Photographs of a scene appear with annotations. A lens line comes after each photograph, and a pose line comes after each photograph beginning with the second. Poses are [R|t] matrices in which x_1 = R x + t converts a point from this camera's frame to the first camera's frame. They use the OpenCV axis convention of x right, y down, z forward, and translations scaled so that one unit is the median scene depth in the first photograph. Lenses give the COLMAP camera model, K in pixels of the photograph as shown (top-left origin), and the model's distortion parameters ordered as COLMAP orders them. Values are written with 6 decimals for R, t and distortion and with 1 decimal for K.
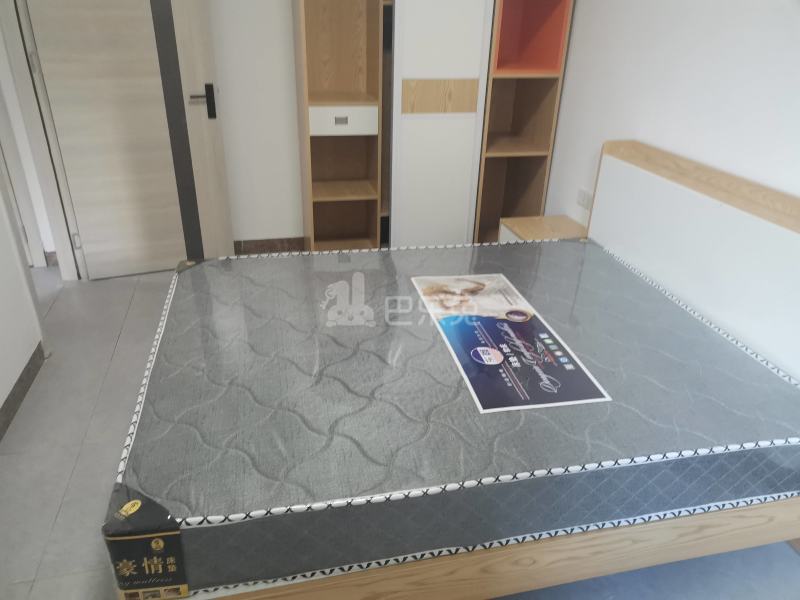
lens RADIAL K [[595.9, 0, 400.0], [0, 595.9, 300.0], [0, 0, 1]] dist [0.028059, 0.002057]
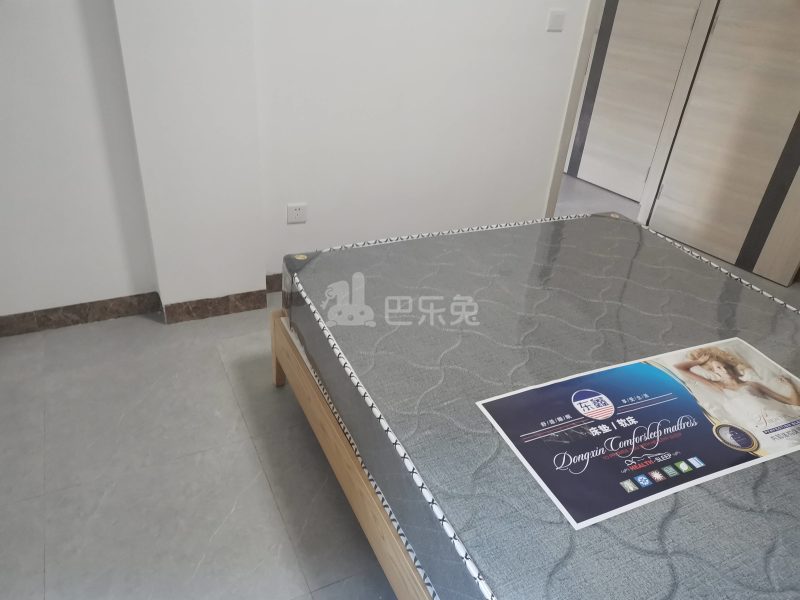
lens RADIAL K [[595.9, 0, 400.0], [0, 595.9, 300.0], [0, 0, 1]] dist [0.028059, 0.002057]
pose [[0.218883, 0.496295, -0.840108, 0.637179], [-0.488690, 0.800978, 0.345856, -0.153262], [0.844555, 0.334851, 0.417855, 0.384441]]
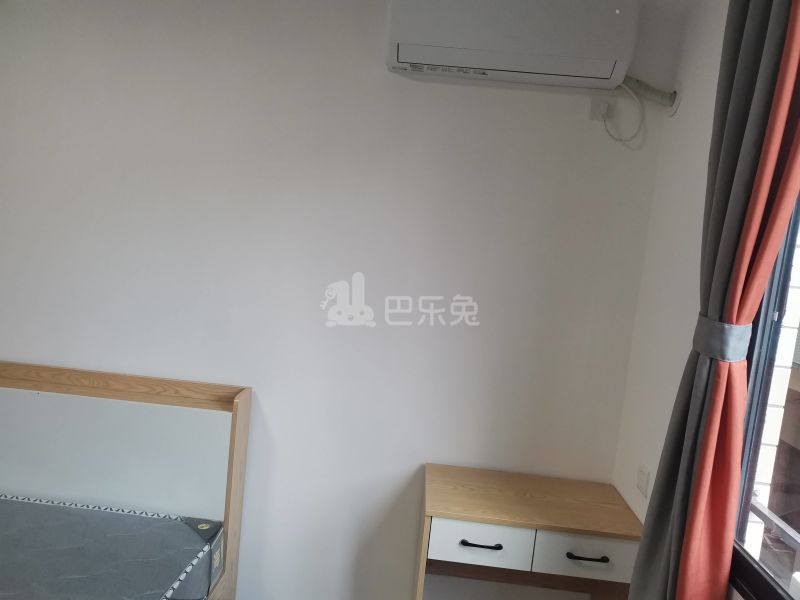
lens RADIAL K [[595.9, 0, 400.0], [0, 595.9, 300.0], [0, 0, 1]] dist [0.028059, 0.002057]
pose [[0.280521, -0.103617, 0.954239, -0.302772], [0.333594, 0.942707, 0.004297, -0.110003], [-0.900013, 0.317123, 0.299015, 0.051839]]
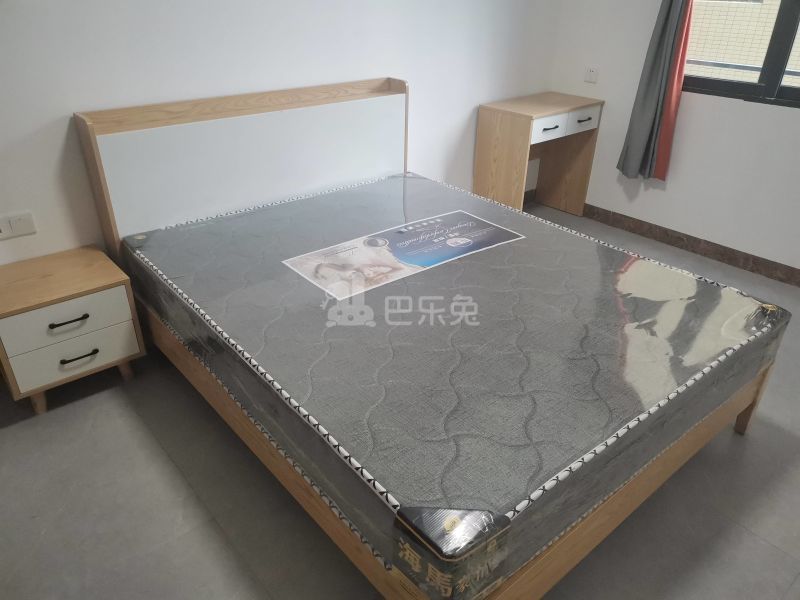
lens RADIAL K [[595.9, 0, 400.0], [0, 595.9, 300.0], [0, 0, 1]] dist [0.028059, 0.002057]
pose [[-0.452993, -0.454843, 0.766757, -0.758412], [0.371060, 0.685833, 0.626057, -0.609740], [-0.810625, 0.568112, -0.141904, 1.257810]]
